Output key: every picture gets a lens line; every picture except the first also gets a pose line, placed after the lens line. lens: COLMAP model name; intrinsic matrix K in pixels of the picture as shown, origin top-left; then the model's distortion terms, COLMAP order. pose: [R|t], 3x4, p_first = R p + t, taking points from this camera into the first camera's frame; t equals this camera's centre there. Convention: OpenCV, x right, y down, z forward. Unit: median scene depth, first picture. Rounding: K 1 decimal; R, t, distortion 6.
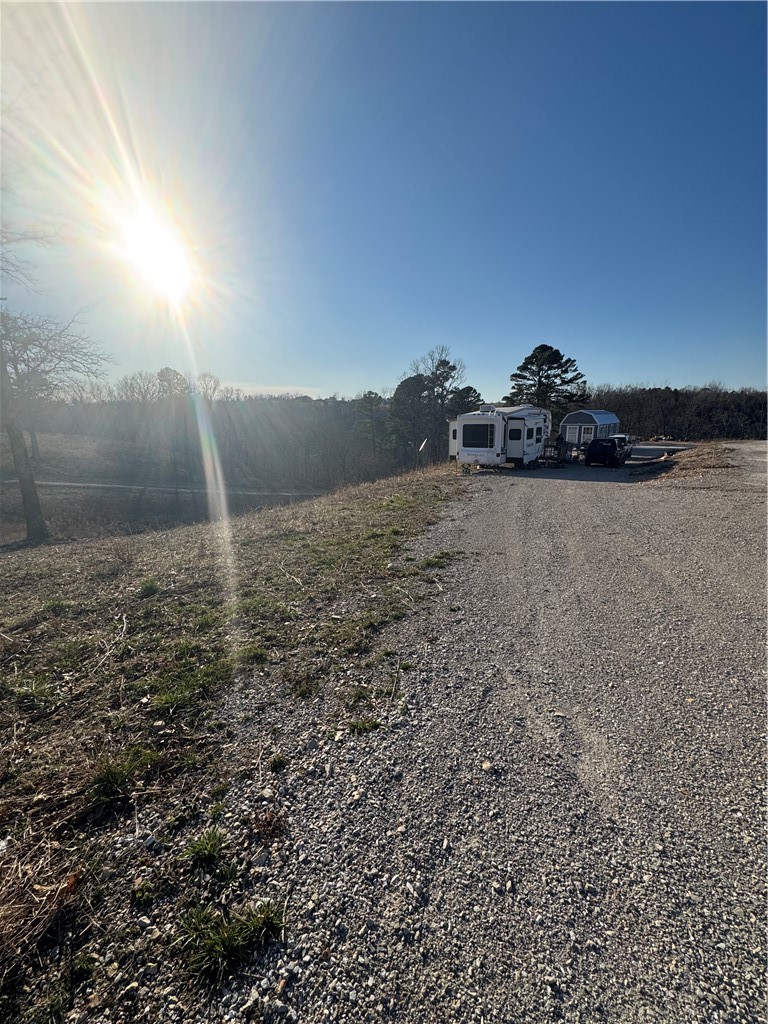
lens RADIAL K [[408.9, 0, 386.3], [0, 408.9, 515.0], [0, 0, 1]] dist [-0.003478, 0.000564]
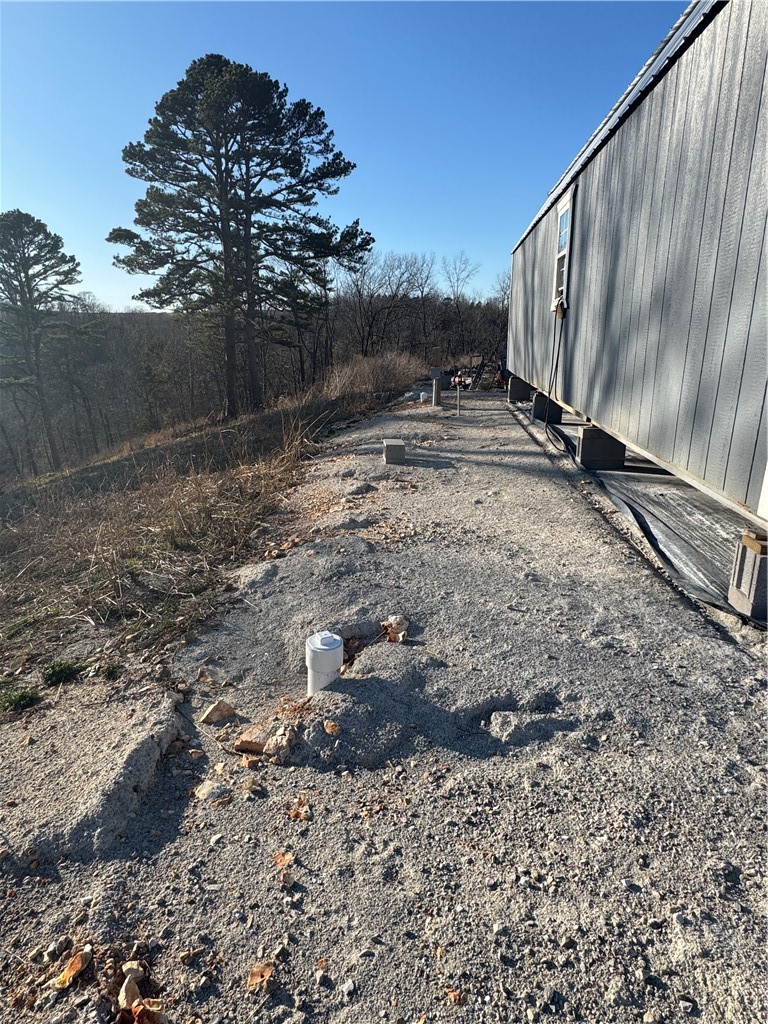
lens RADIAL K [[591.2, 0, 382.4], [0, 591.2, 511.5], [0, 0, 1]] dist [-0.005314, -0.000640]
pose [[0.838332, -0.152996, 0.523250, 0.212636], [0.121497, 0.988106, 0.094261, -0.111202], [-0.531448, -0.015449, 0.846950, 0.572144]]
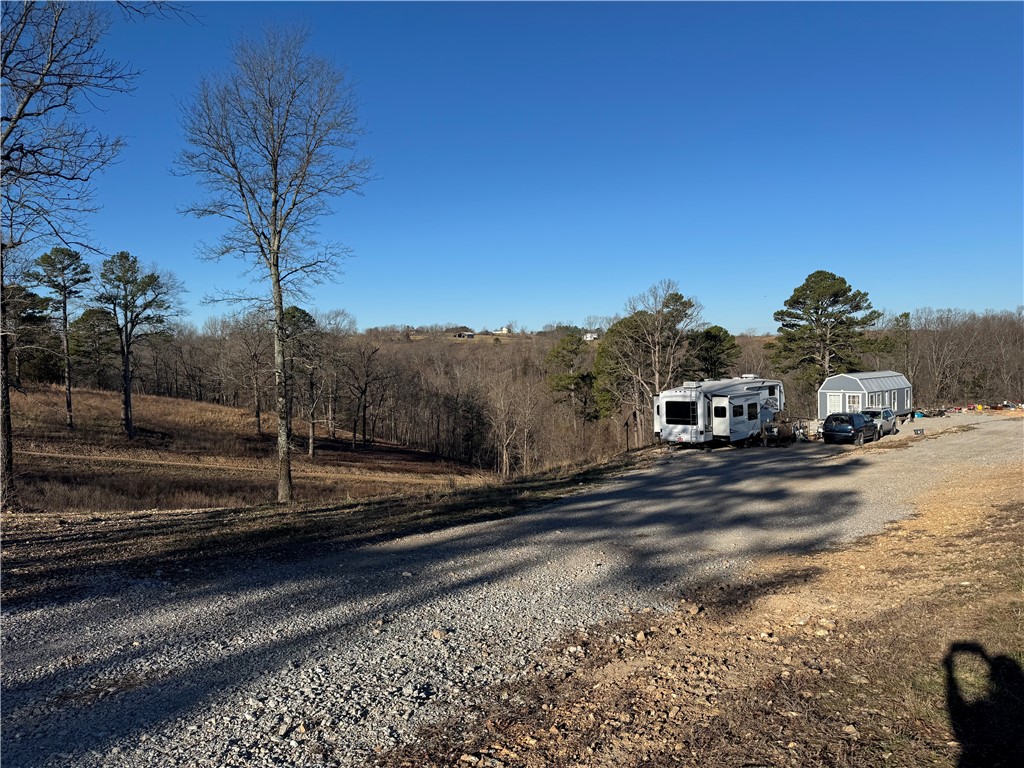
lens RADIAL K [[715.2, 0, 508.2], [0, 715.2, 383.5], [0, 0, 1]] dist [0.039893, -0.002271]
pose [[0.992451, -0.000364, -0.122644, 0.008393], [-0.024070, 0.979969, -0.197690, 0.026642], [0.120260, 0.199149, 0.972562, -0.227280]]
